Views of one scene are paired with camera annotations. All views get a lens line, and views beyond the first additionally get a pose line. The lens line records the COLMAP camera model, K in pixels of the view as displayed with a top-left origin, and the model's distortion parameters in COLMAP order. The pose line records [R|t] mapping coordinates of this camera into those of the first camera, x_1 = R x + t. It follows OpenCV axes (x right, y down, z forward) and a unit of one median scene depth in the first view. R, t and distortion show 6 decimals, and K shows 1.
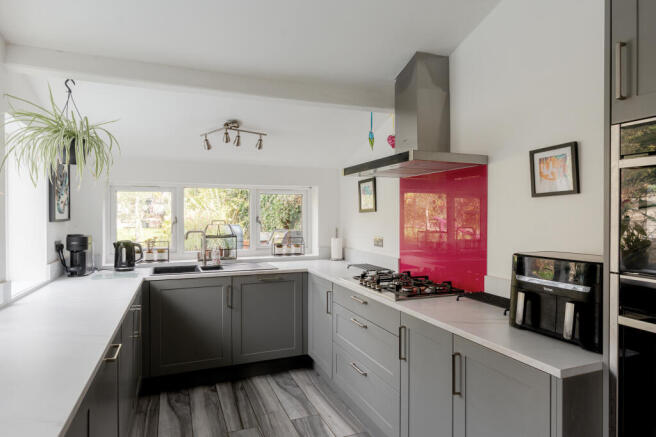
lens RADIAL K [[387.9, 0, 328.0], [0, 387.9, 218.5], [0, 0, 1]] dist [-0.000899, 0.000089]
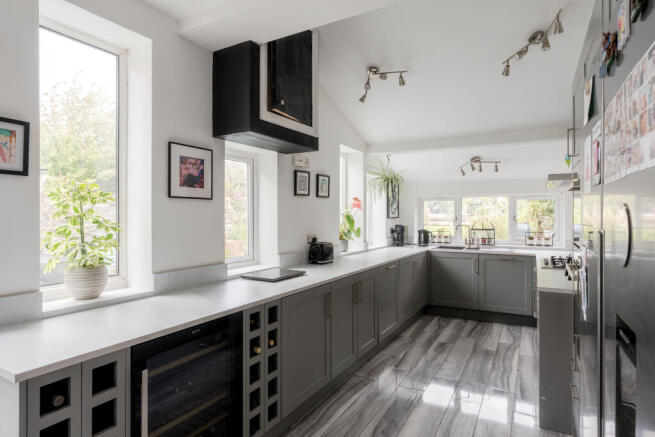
lens RADIAL K [[369.6, 0, 326.0], [0, 369.6, 214.1], [0, 0, 1]] dist [-0.001478, 0.000017]
pose [[0.631951, -0.002469, -0.775004, 0.524728], [-0.007564, 0.999928, -0.009353, 0.006123], [0.774971, 0.011773, 0.631887, -0.434814]]
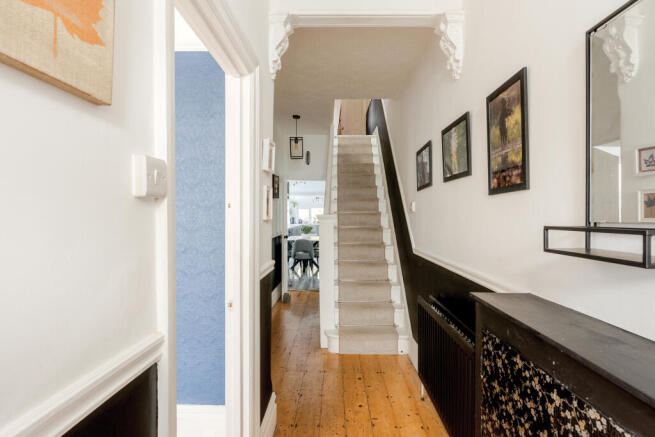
lens RADIAL K [[335.2, 0, 328.6], [0, 335.2, 216.8], [0, 0, 1]] dist [-0.003208, 0.000144]
pose [[0.926511, 0.001668, -0.376264, 1.689063], [-0.004170, 0.999974, -0.005836, 0.059096], [0.376245, 0.006976, 0.926494, -3.360312]]
